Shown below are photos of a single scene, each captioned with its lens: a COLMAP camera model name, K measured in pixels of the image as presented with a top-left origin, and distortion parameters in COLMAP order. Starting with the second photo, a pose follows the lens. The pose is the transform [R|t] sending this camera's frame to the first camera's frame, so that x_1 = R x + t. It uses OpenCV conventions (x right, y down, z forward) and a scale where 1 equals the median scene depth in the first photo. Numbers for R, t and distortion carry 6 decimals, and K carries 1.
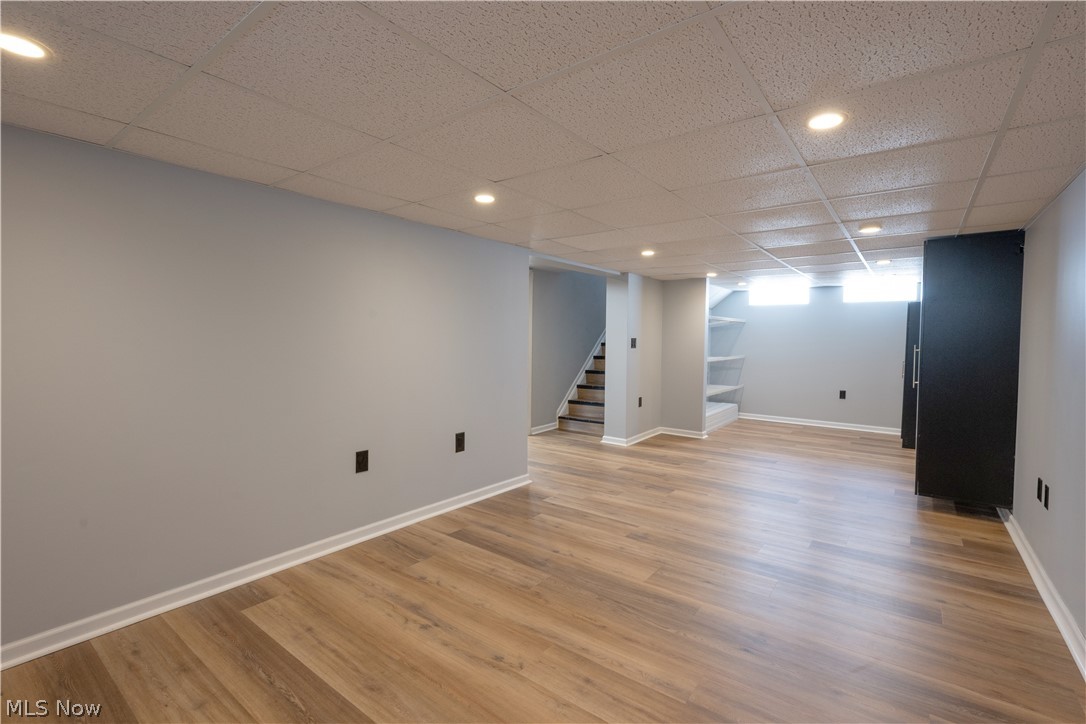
lens RADIAL K [[484.4, 0, 543.0], [0, 484.4, 362.0], [0, 0, 1]] dist [0.001642, 0.000166]
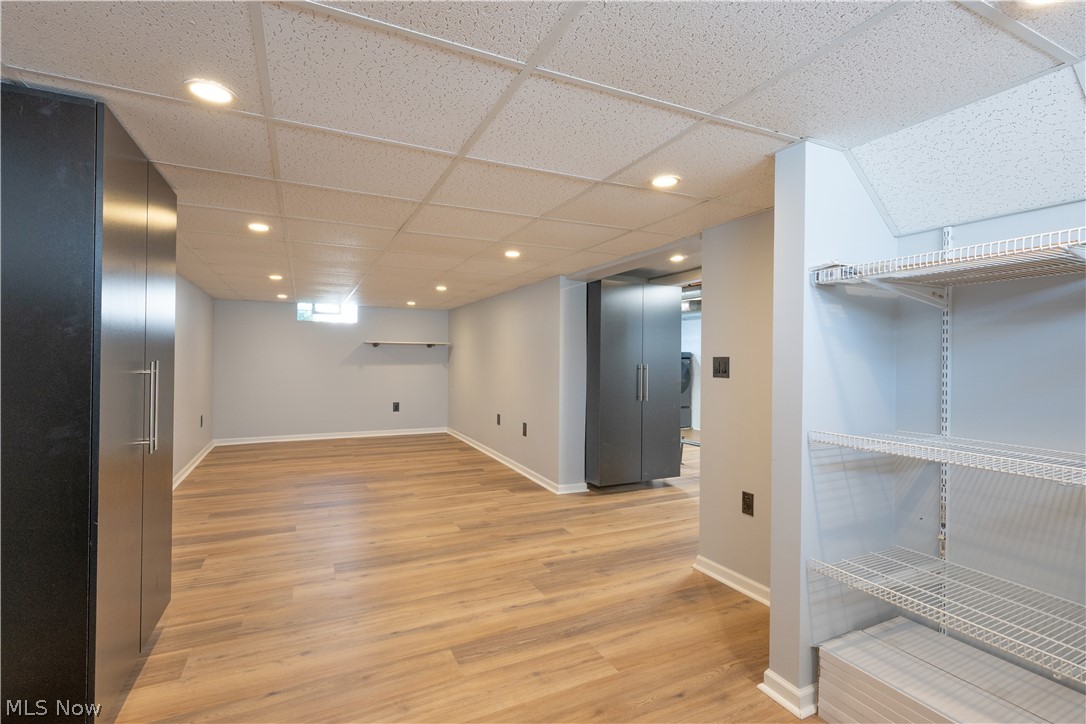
lens RADIAL K [[484.4, 0, 543.0], [0, 484.4, 362.0], [0, 0, 1]] dist [0.001642, 0.000166]
pose [[-0.444160, -0.007182, -0.895919, 1.111907], [-0.057910, 0.998107, 0.020708, -0.070078], [0.894074, 0.061080, -0.443735, 1.688694]]
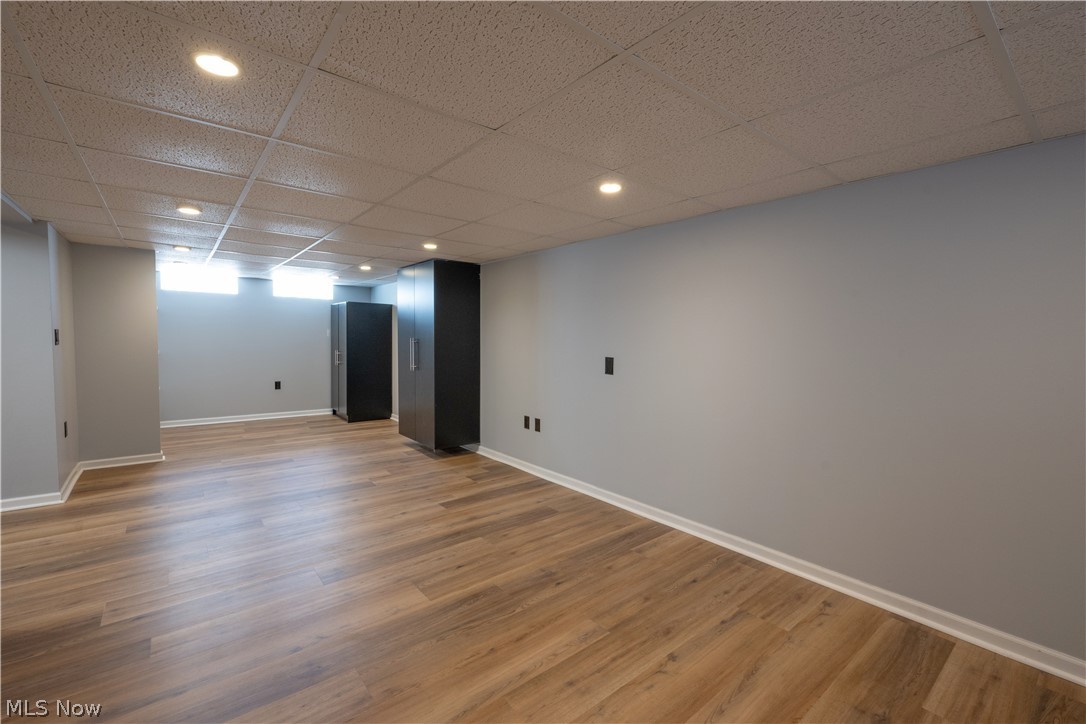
lens RADIAL K [[464.4, 0, 543.0], [0, 464.4, 362.0], [0, 0, 1]] dist [0.001207, 0.000108]
pose [[0.239536, -0.058246, 0.969139, -0.393559], [0.037048, 0.998020, 0.050825, -0.022734], [-0.970180, 0.023730, 0.241219, 0.398752]]
